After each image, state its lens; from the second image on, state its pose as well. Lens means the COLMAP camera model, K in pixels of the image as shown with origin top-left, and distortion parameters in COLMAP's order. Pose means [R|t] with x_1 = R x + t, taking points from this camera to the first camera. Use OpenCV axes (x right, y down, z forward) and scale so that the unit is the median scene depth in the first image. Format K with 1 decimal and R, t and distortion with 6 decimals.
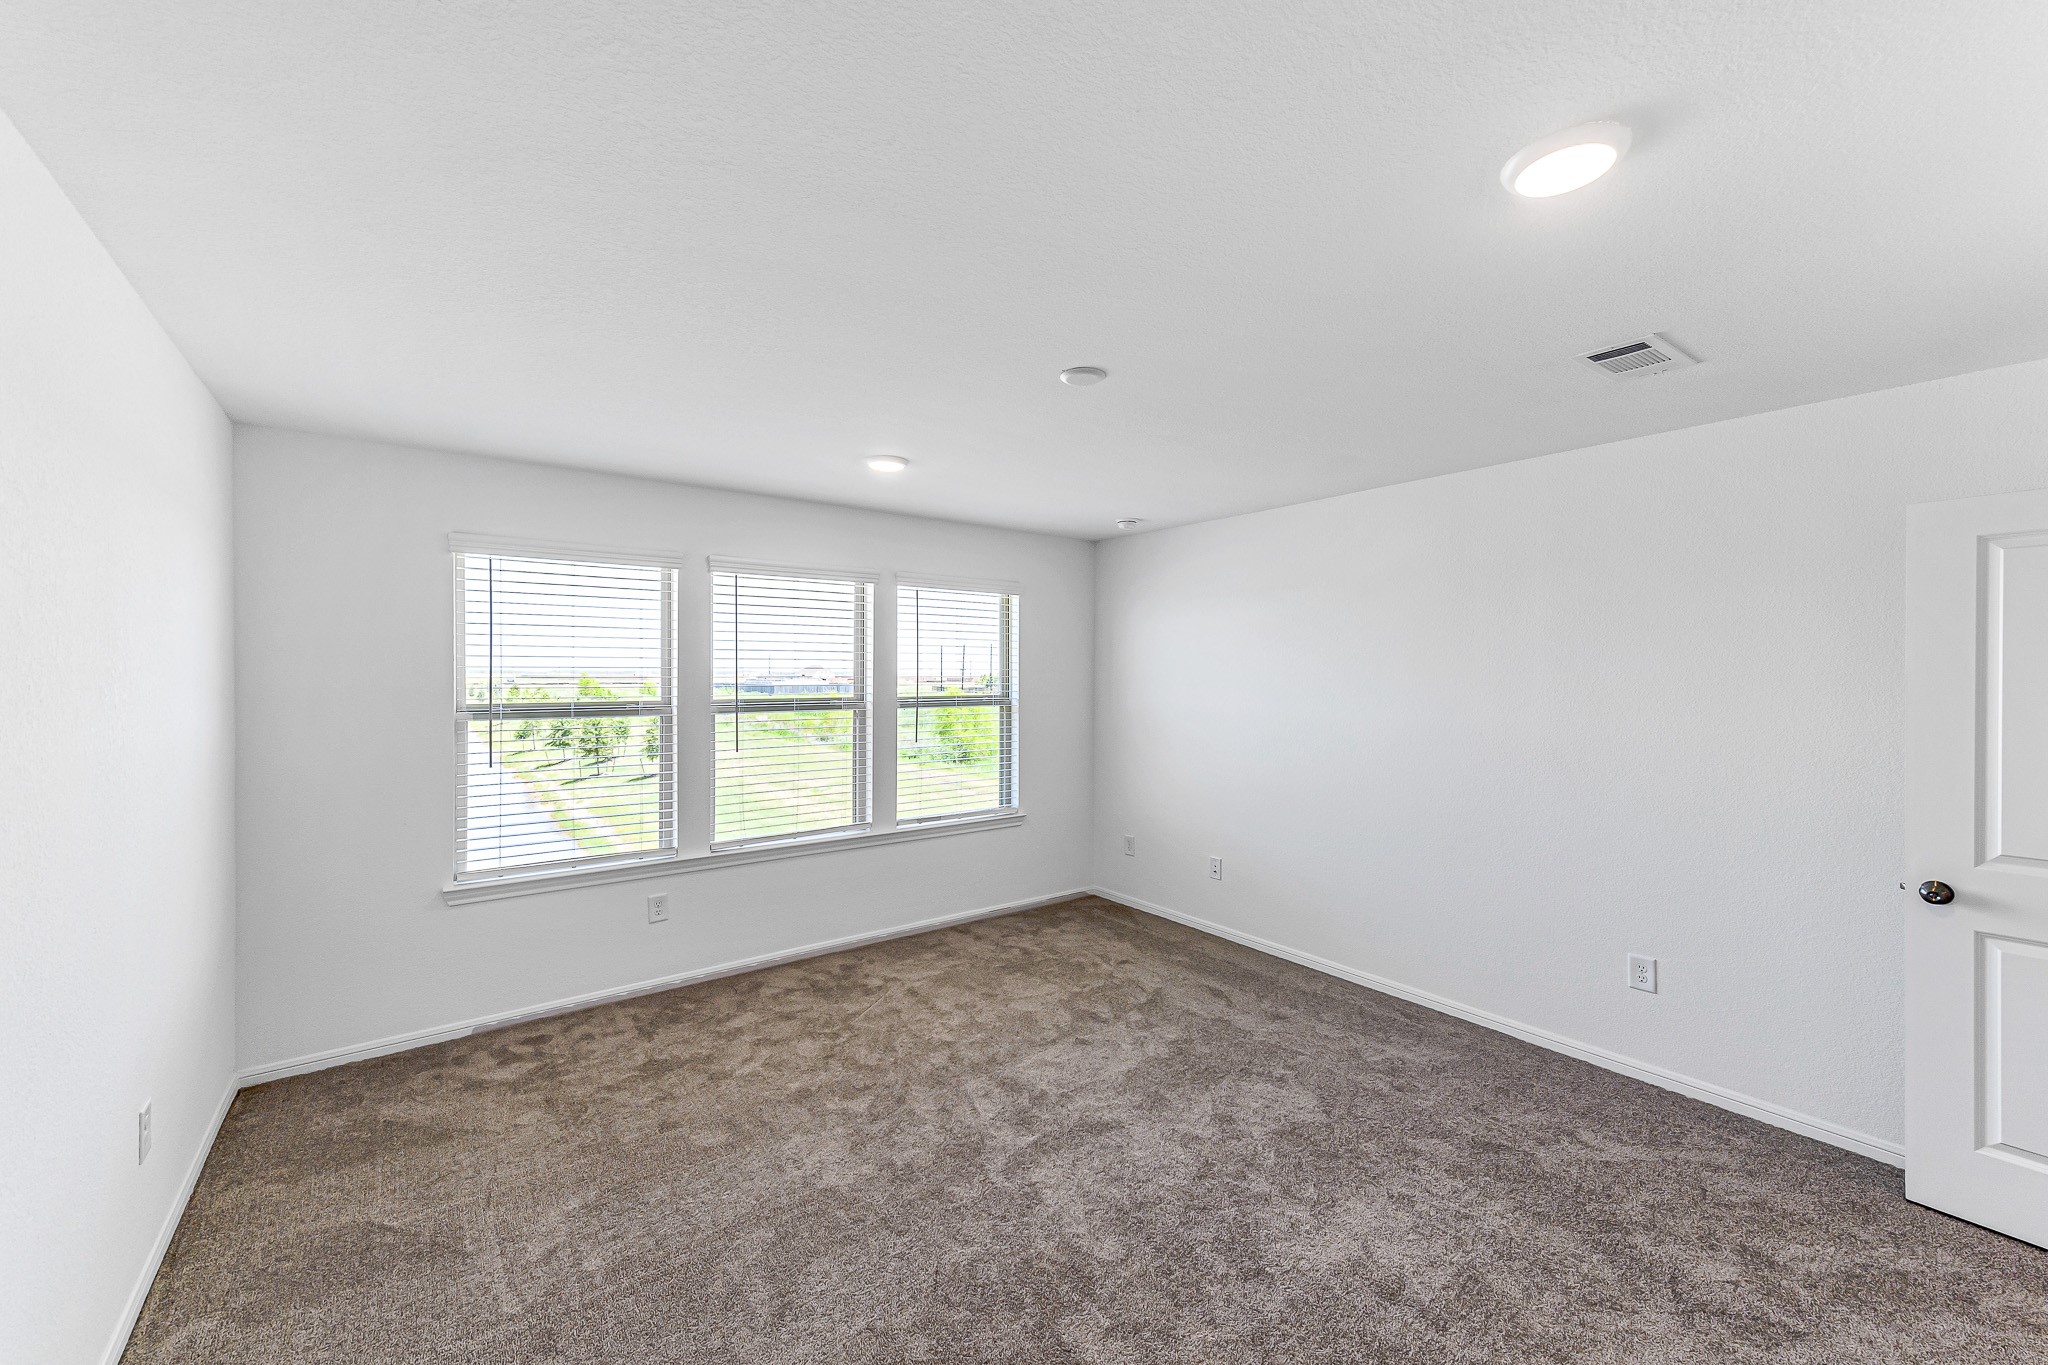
lens RADIAL K [[805.3, 0, 1014.5], [0, 805.3, 680.5], [0, 0, 1]] dist [0.014983, -0.003306]
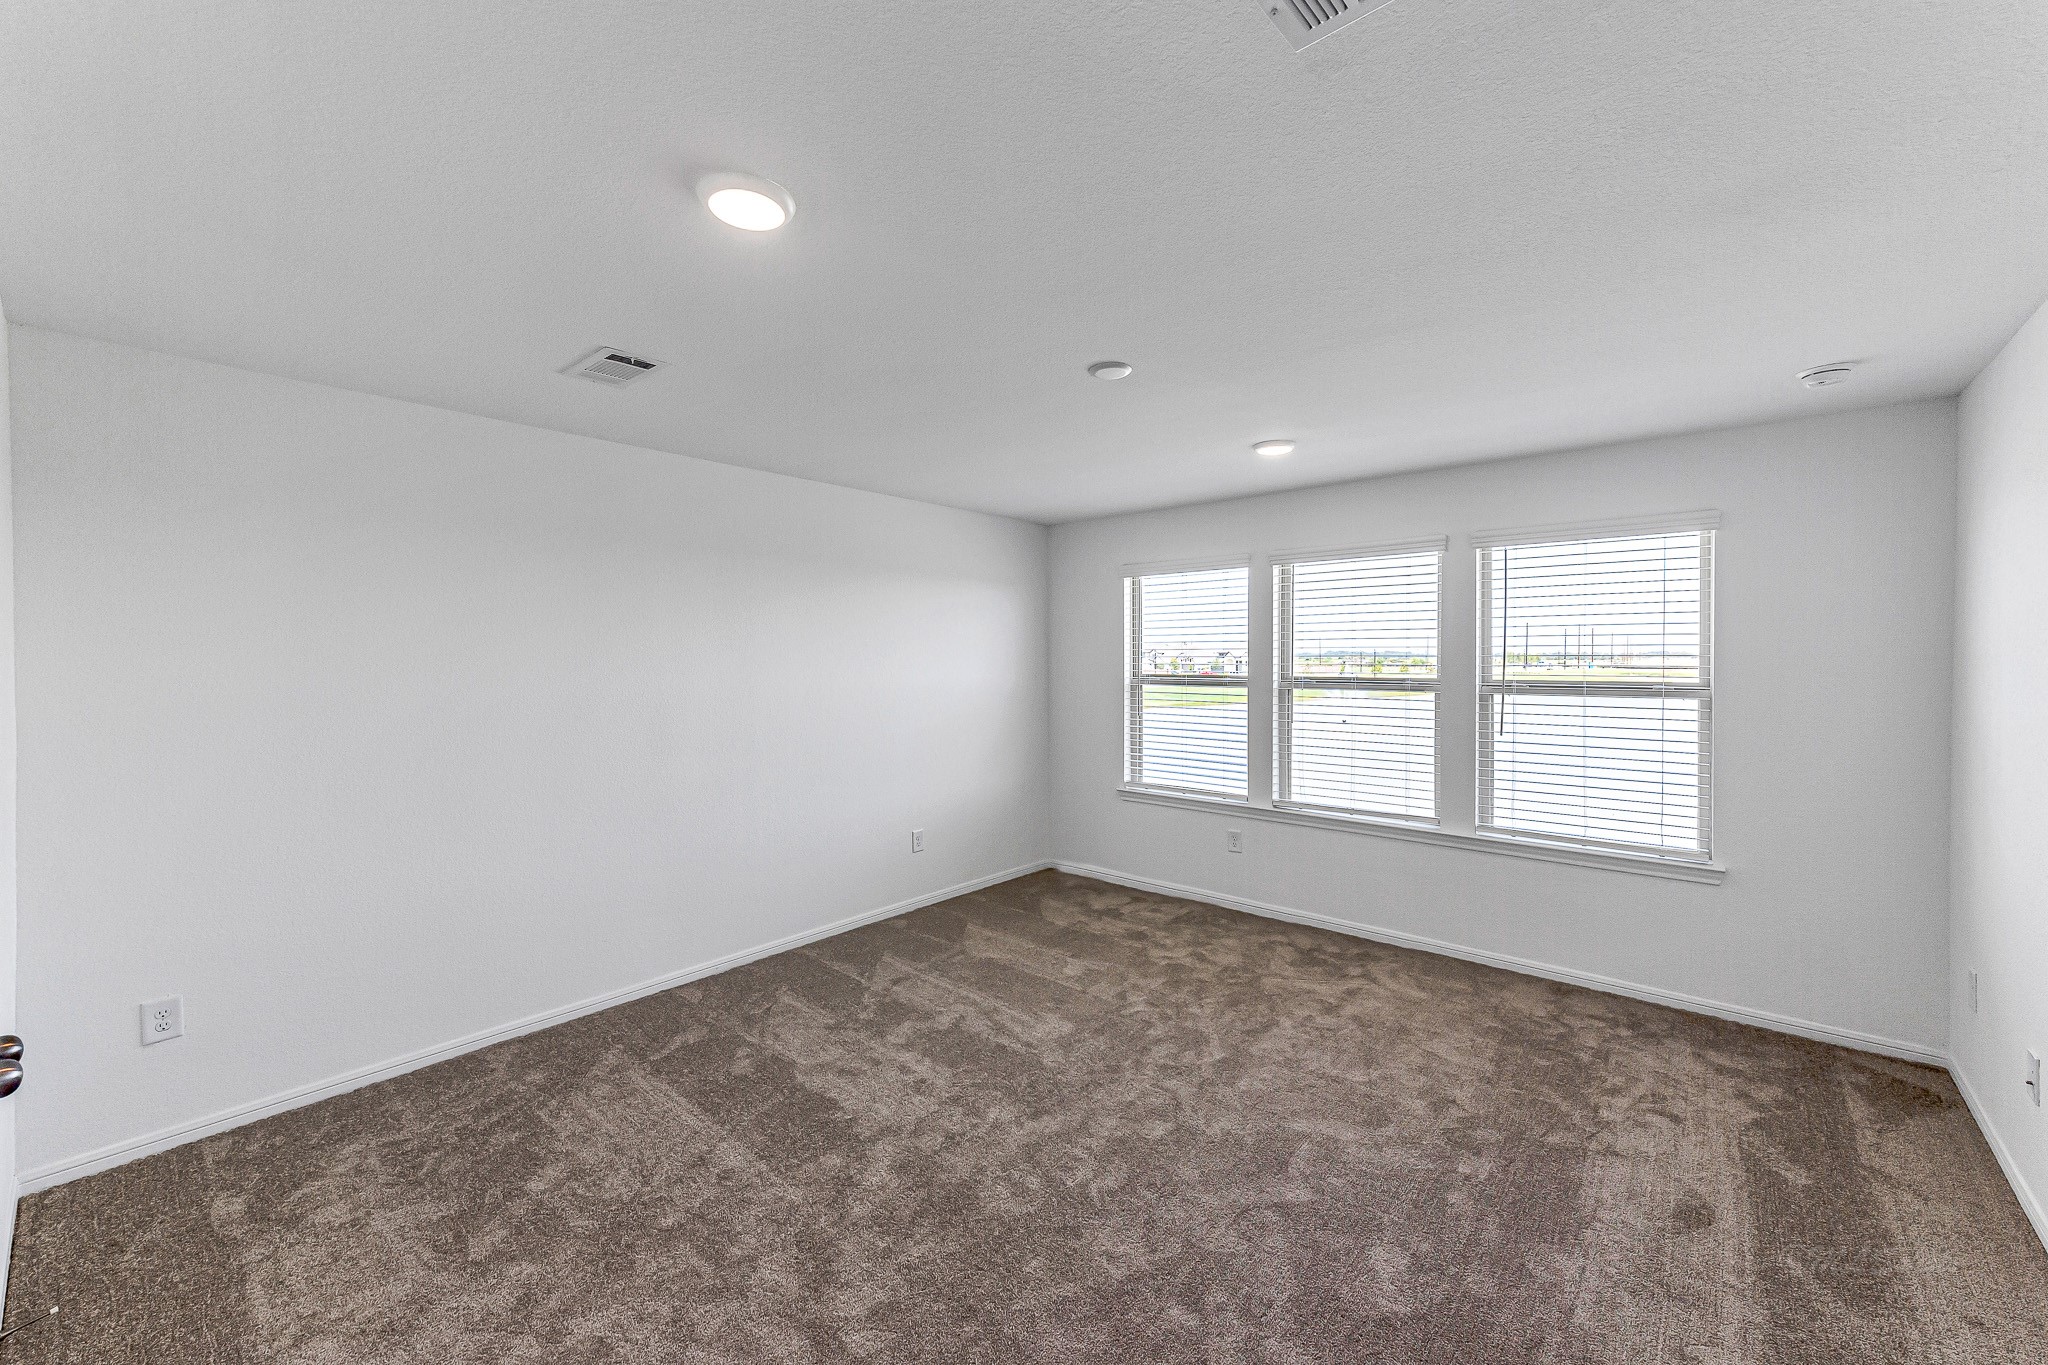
lens RADIAL K [[805.3, 0, 1026.6], [0, 805.3, 662.4], [0, 0, 1]] dist [0.014983, -0.003306]
pose [[0.201148, 0.004577, -0.979550, 0.622778], [-0.009855, 0.999948, 0.002649, 0.005215], [0.979511, 0.009121, 0.201183, 0.377629]]
